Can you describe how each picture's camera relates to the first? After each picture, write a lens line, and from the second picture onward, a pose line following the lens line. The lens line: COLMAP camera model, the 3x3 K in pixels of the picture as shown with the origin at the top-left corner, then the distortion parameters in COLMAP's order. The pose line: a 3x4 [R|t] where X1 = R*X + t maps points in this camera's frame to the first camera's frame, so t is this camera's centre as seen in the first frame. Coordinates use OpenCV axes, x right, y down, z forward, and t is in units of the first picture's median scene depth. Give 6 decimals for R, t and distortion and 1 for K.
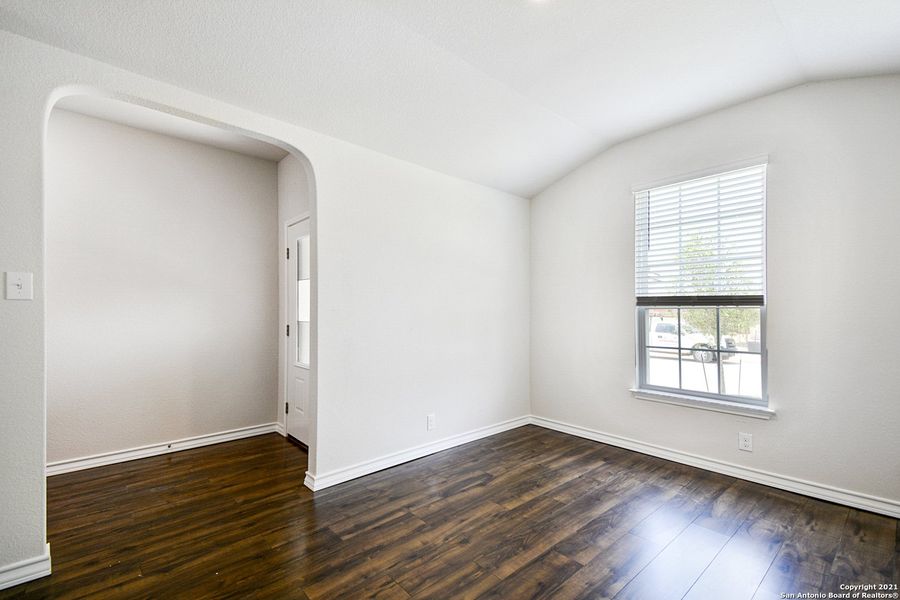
lens RADIAL K [[403.3, 0, 450.0], [0, 403.3, 300.0], [0, 0, 1]] dist [0.033484, -0.000044]
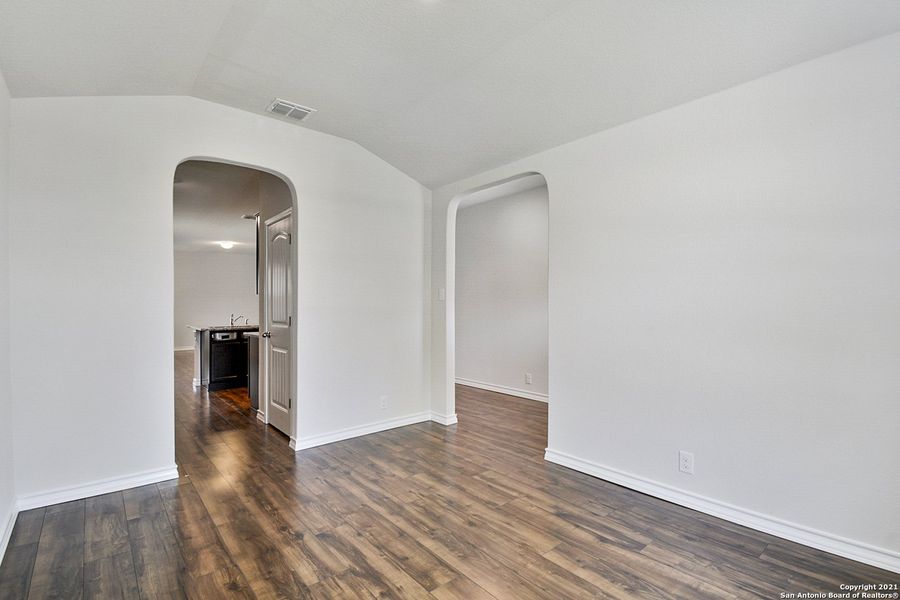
lens RADIAL K [[423.7, 0, 451.8], [0, 423.7, 287.4], [0, 0, 1]] dist [-0.002165, -0.000687]
pose [[-0.028677, -0.034548, -0.998992, 1.083432], [0.031393, 0.998878, -0.035445, 0.010935], [0.999096, -0.032377, -0.027561, 0.929013]]
